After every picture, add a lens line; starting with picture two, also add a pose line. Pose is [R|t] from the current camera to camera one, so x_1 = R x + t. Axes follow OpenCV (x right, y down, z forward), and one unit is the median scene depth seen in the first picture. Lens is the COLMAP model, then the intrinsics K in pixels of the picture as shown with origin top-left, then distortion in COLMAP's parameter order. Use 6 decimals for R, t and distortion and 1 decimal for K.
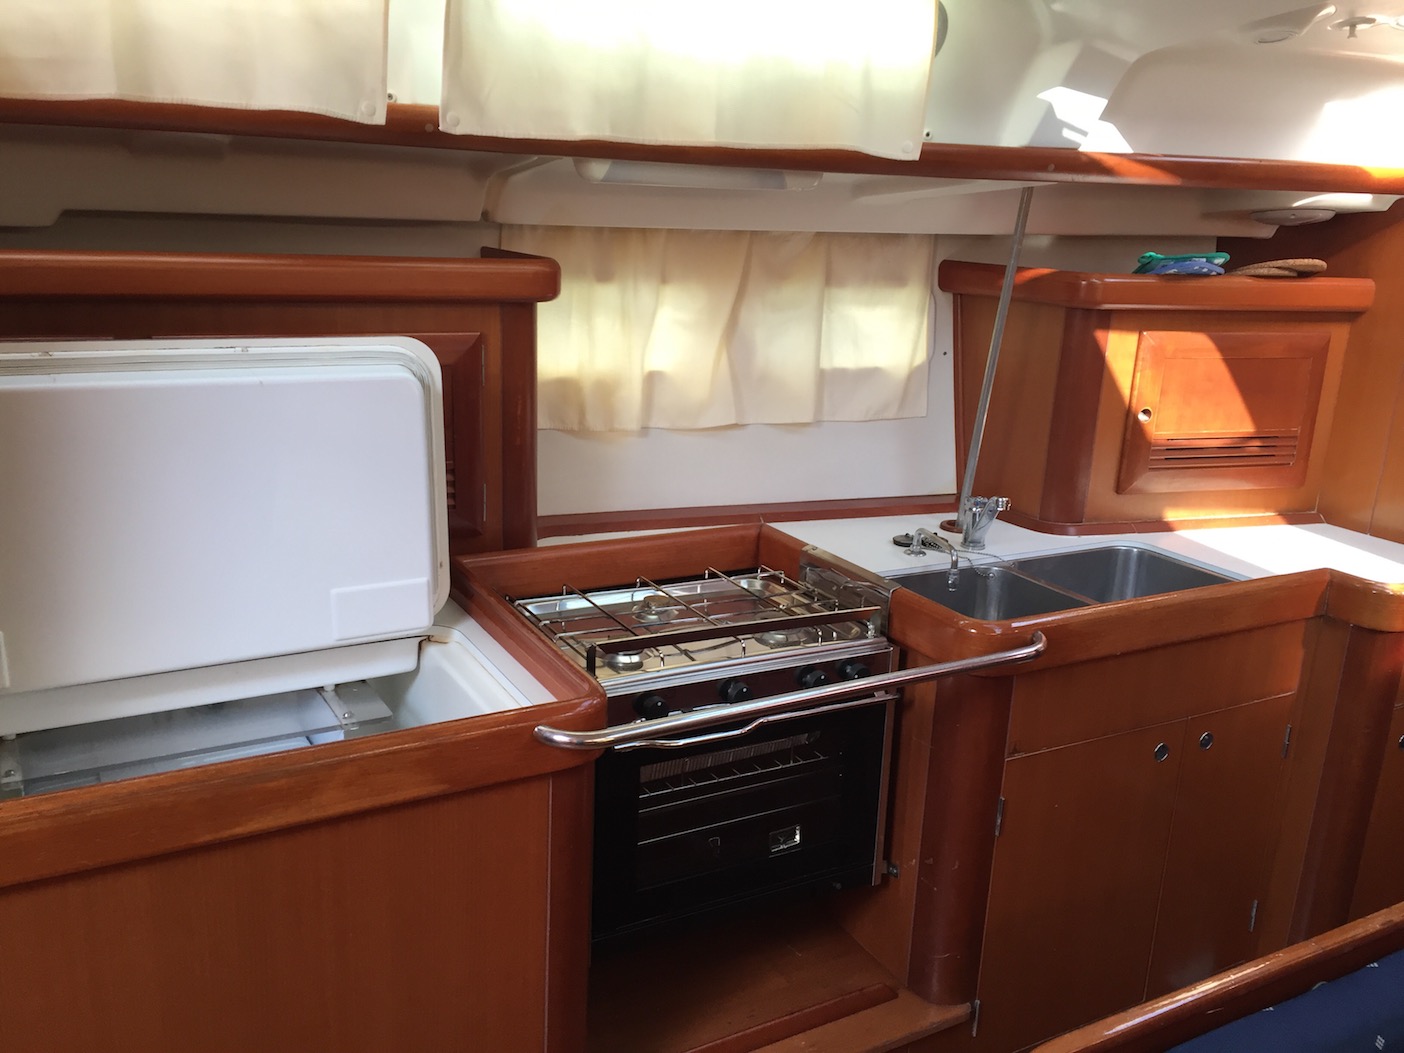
lens RADIAL K [[1178.5, 0, 702.0], [0, 1178.5, 526.5], [0, 0, 1]] dist [0.083257, -0.135784]
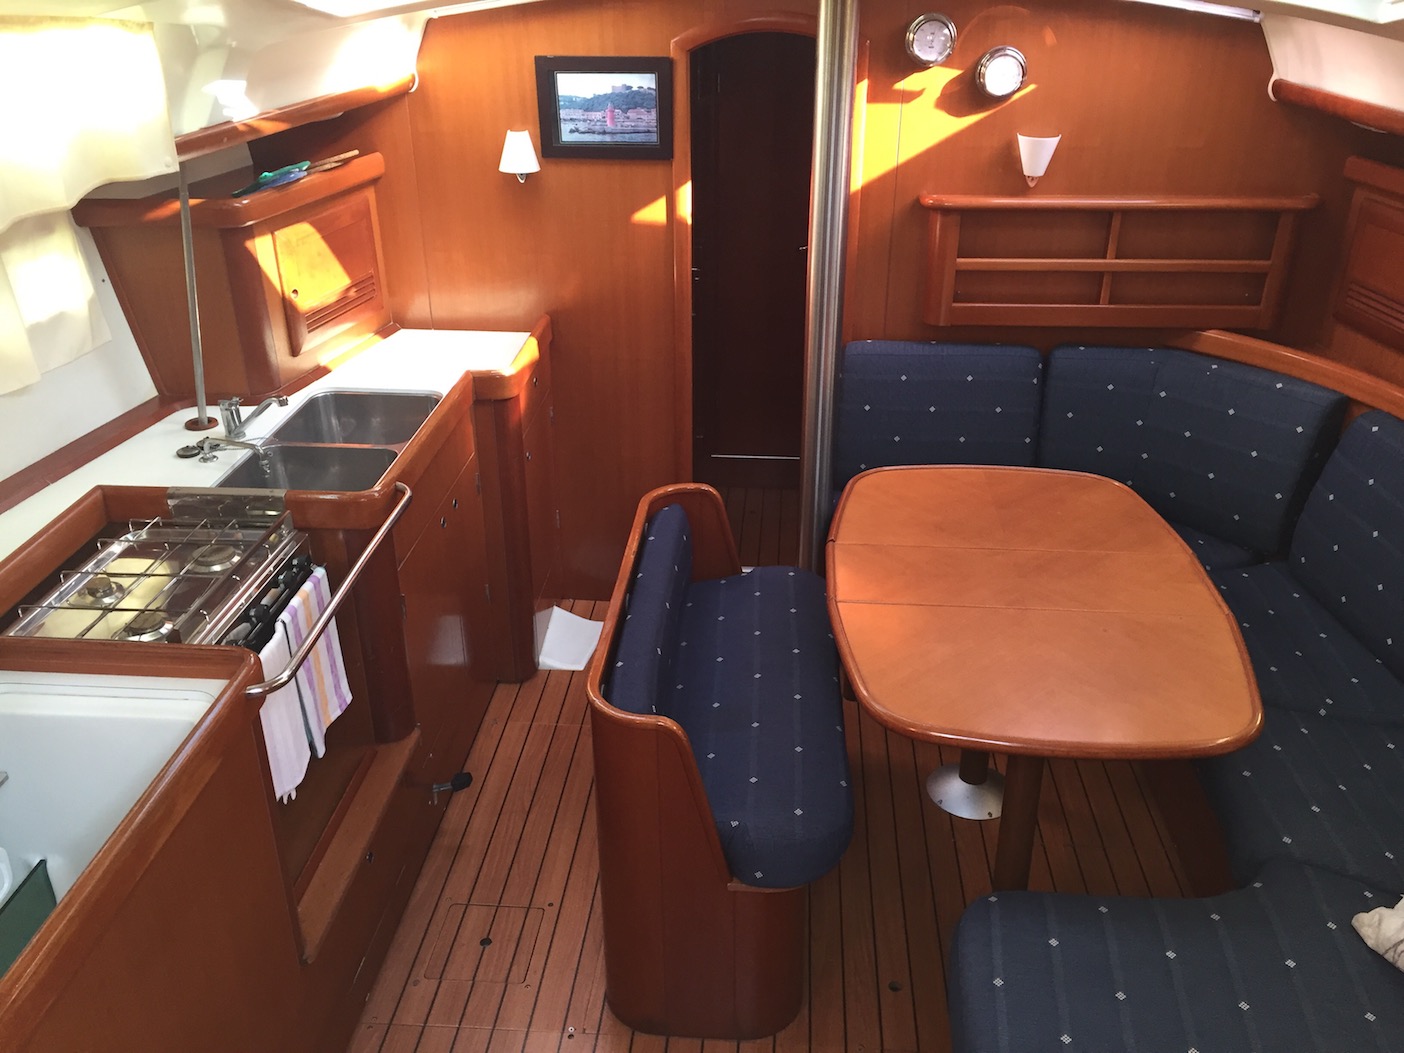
lens RADIAL K [[1178.5, 0, 702.0], [0, 1178.5, 526.5], [0, 0, 1]] dist [0.083257, -0.135784]
pose [[0.575413, -0.405025, 0.710531, -0.394500], [0.251002, 0.914294, 0.317906, -0.162420], [-0.778394, -0.004582, 0.627759, -0.162448]]
